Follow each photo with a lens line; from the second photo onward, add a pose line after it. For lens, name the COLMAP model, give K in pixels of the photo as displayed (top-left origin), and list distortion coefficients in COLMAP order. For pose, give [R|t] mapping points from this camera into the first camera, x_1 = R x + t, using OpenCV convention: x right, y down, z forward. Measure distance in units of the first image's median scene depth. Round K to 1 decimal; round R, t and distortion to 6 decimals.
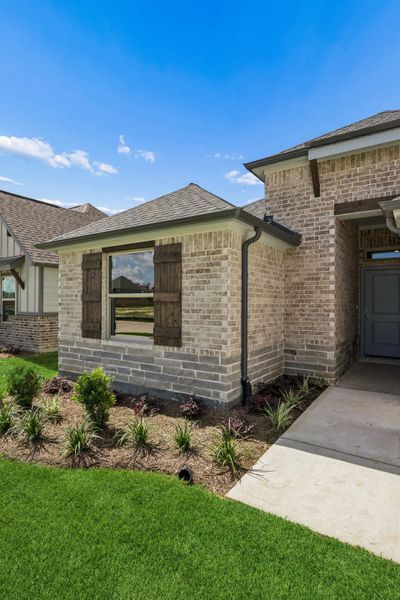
lens RADIAL K [[328.8, 0, 196.0], [0, 328.8, 300.0], [0, 0, 1]] dist [-0.005470, -0.000329]
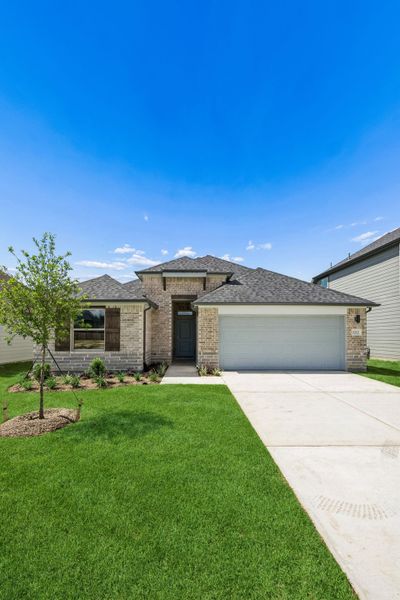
lens RADIAL K [[238.3, 0, 194.0], [0, 238.3, 327.8], [0, 0, 1]] dist [0.001911, -0.000145]
pose [[0.819432, 0.015677, 0.572962, -0.508226], [-0.002071, 0.999700, -0.024390, 0.011352], [-0.573172, 0.018799, 0.819219, -0.638061]]
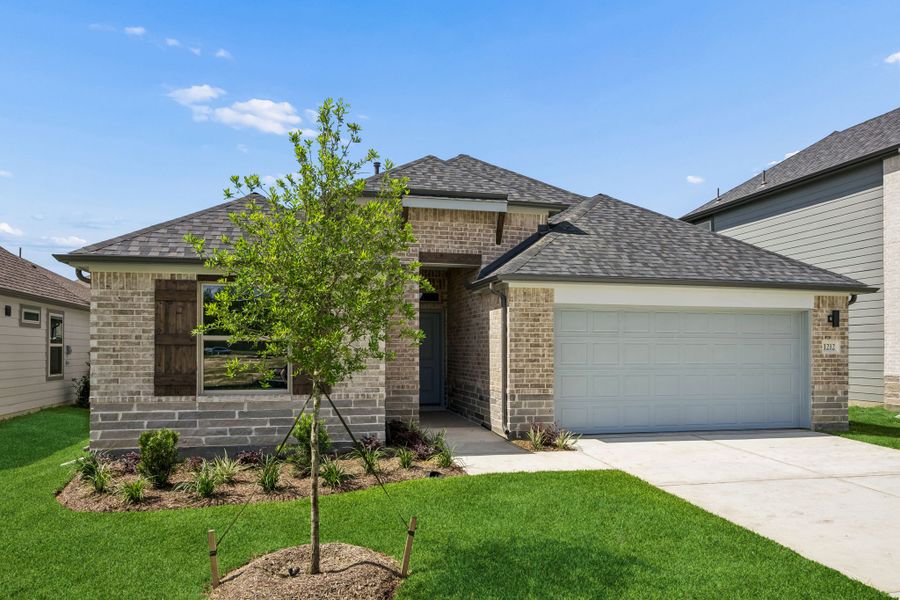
lens RADIAL K [[596.5, 0, 450.7], [0, 596.5, 332.1], [0, 0, 1]] dist [-0.002869, -0.002231]
pose [[0.689567, 0.019302, 0.723965, -0.886060], [-0.005987, 0.999763, -0.020952, -0.001158], [-0.724197, 0.010113, 0.689518, -0.371547]]
